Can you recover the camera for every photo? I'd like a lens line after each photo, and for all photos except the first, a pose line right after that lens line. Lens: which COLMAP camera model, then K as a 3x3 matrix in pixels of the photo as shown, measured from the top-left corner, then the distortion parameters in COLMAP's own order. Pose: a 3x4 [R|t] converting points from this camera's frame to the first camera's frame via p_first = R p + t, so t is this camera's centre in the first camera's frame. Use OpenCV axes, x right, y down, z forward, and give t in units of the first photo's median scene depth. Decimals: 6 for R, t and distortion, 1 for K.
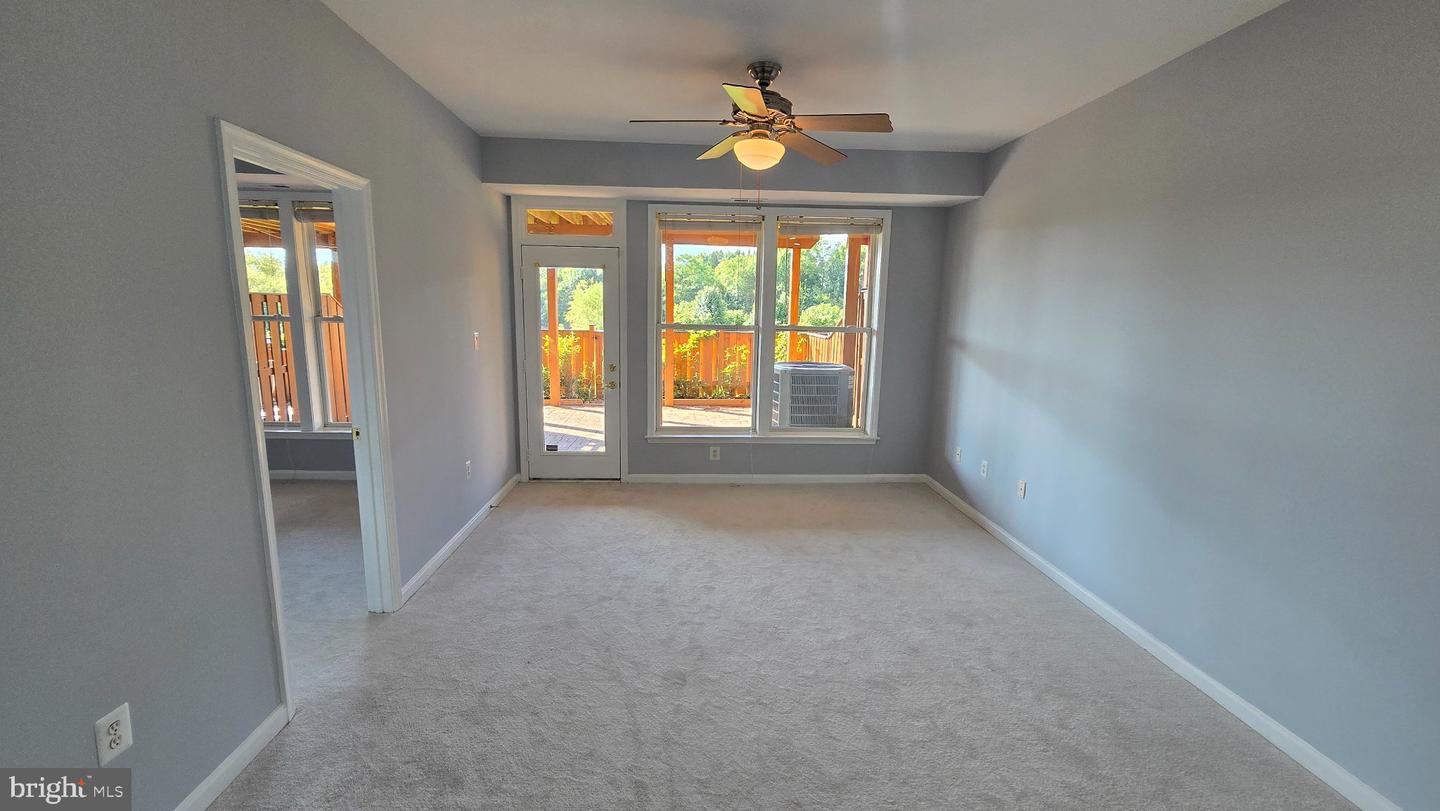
lens RADIAL K [[589.8, 0, 726.1], [0, 589.8, 408.3], [0, 0, 1]] dist [-0.006232, 0.001627]
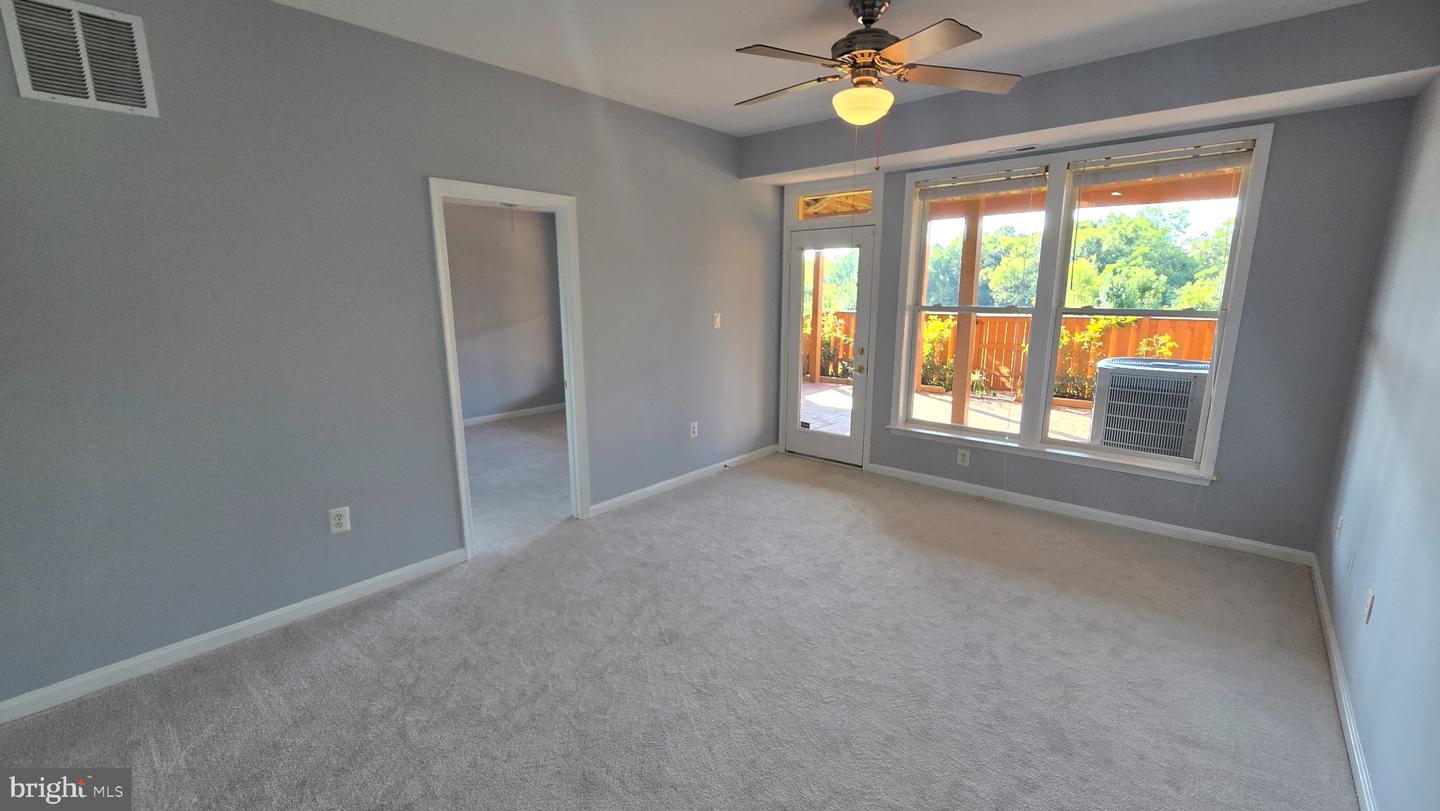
lens RADIAL K [[589.8, 0, 698.8], [0, 589.8, 407.3], [0, 0, 1]] dist [-0.006232, 0.001627]
pose [[0.712442, 0.117746, -0.691782, 0.307553], [-0.100745, 0.992772, 0.065222, -0.013763], [0.694461, 0.023227, 0.719155, 0.126524]]
